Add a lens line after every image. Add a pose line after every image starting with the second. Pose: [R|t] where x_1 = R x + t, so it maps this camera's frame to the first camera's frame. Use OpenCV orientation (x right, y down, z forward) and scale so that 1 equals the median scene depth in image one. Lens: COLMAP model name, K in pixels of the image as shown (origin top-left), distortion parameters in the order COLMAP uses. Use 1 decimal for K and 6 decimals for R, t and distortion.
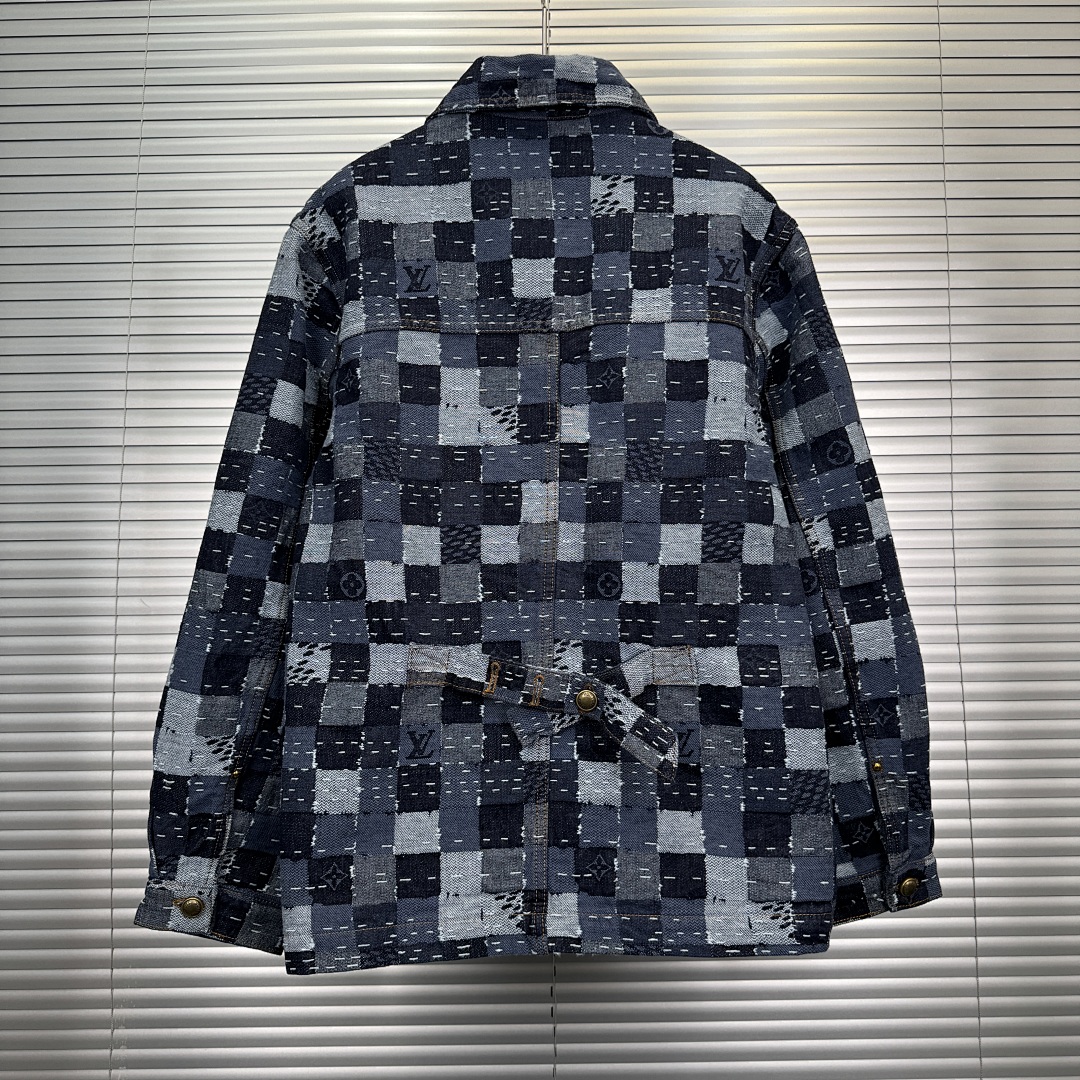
lens RADIAL K [[1066.6, 0, 540.0], [0, 1066.6, 540.0], [0, 0, 1]] dist [0.183526, -0.432406]
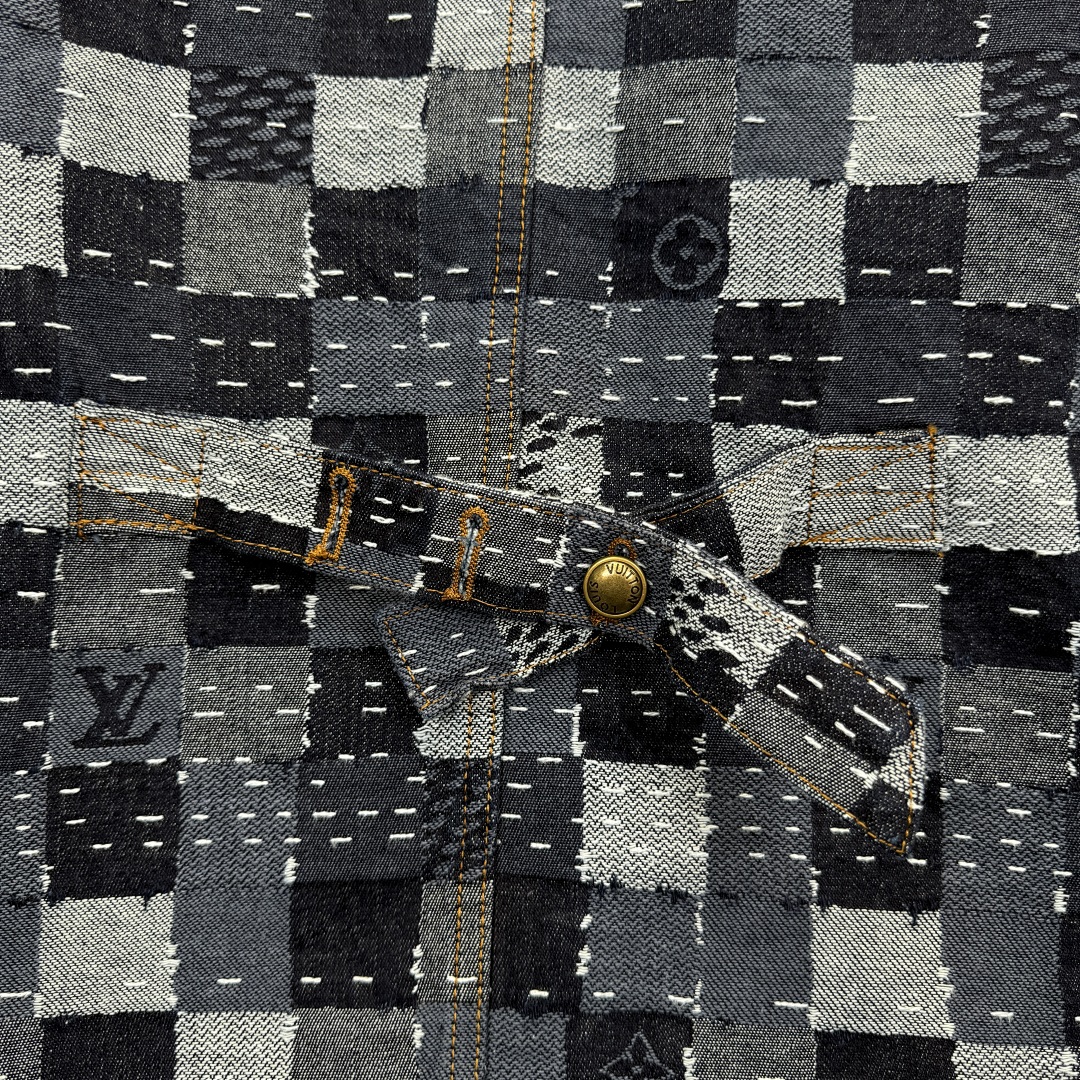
lens RADIAL K [[1066.6, 0, 540.0], [0, 1066.6, 540.0], [0, 0, 1]] dist [0.183526, -0.432406]
pose [[0.999403, 0.022186, 0.026486, 0.010924], [-0.024633, 0.995081, 0.095948, 0.102493], [-0.024227, -0.096544, 0.995034, 0.662063]]
